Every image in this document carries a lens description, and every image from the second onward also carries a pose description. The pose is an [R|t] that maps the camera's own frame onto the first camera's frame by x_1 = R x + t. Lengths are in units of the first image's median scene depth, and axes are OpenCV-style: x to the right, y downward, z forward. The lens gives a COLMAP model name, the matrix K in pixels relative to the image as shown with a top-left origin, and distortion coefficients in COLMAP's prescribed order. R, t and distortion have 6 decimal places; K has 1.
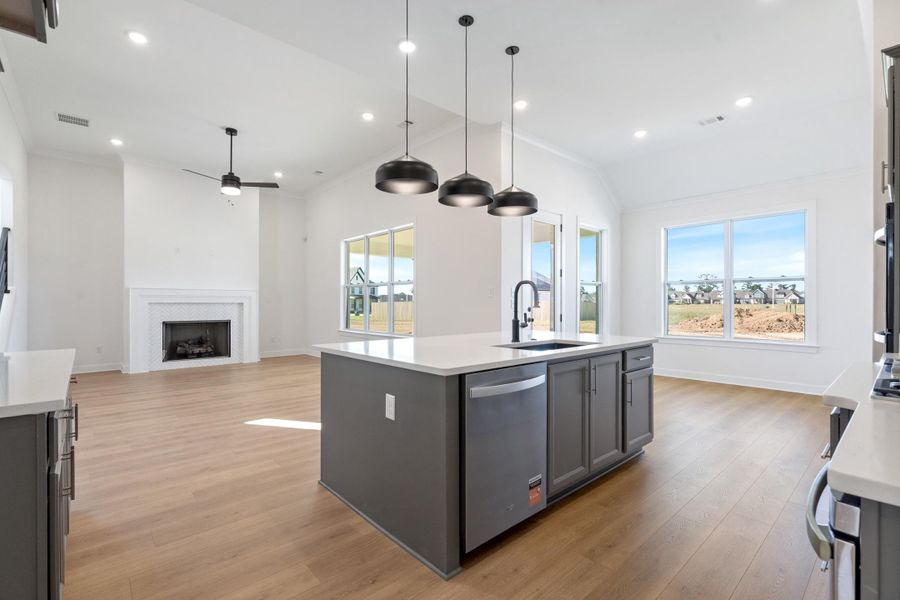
lens RADIAL K [[415.1, 0, 449.4], [0, 415.1, 304.3], [0, 0, 1]] dist [0.024931, 0.000090]
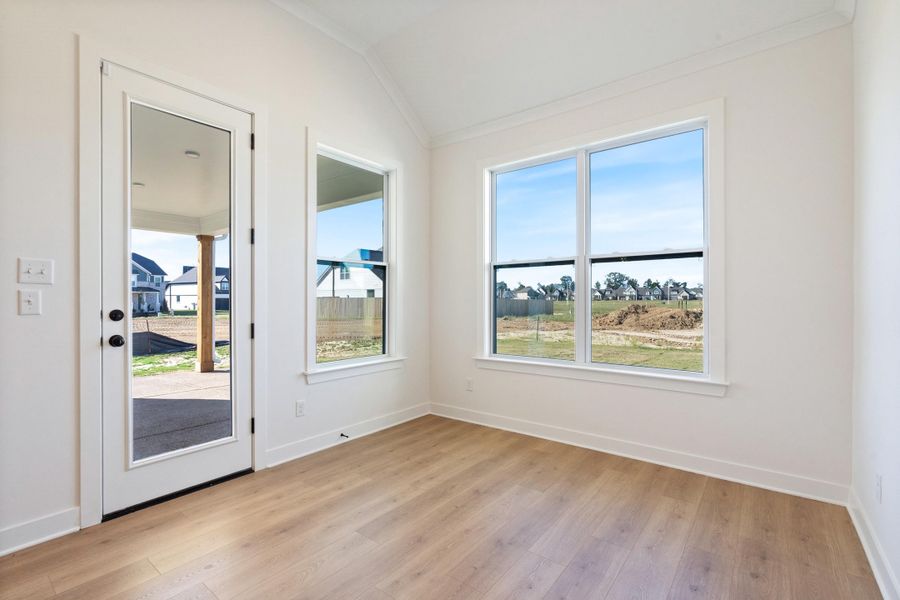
lens RADIAL K [[403.8, 0, 445.4], [0, 403.8, 301.5], [0, 0, 1]] dist [0.002137, 0.000339]
pose [[0.988861, -0.001065, 0.148836, 0.133333], [0.000754, 0.999997, 0.002148, -0.000513], [-0.148838, -0.002012, 0.988860, 0.163608]]
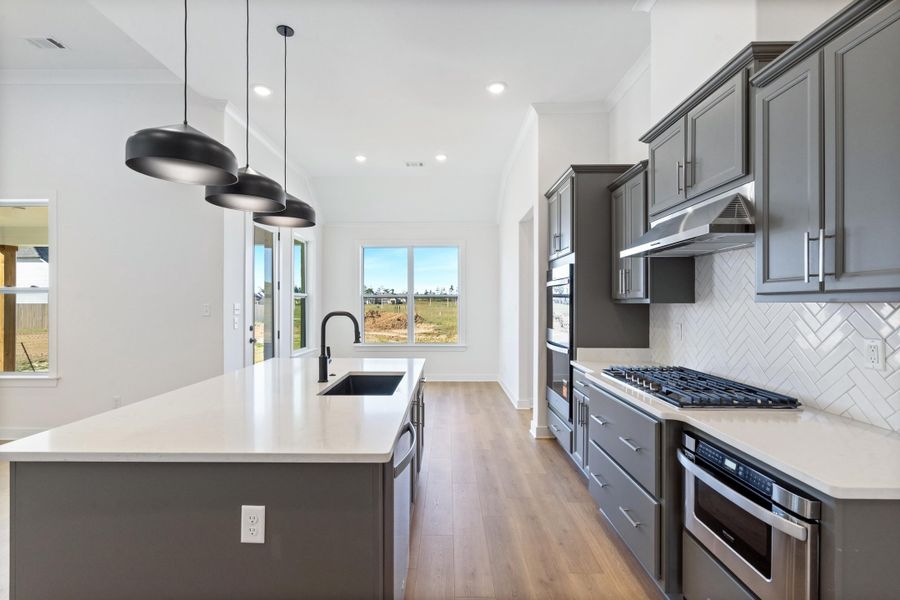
lens RADIAL K [[413.8, 0, 446.6], [0, 413.8, 304.0], [0, 0, 1]] dist [0.001382, 0.000137]
pose [[0.679772, -0.000897, 0.733423, -0.046158], [0.000675, 1.000000, 0.000598, -0.011258], [-0.733423, 0.000088, 0.679773, 0.037146]]
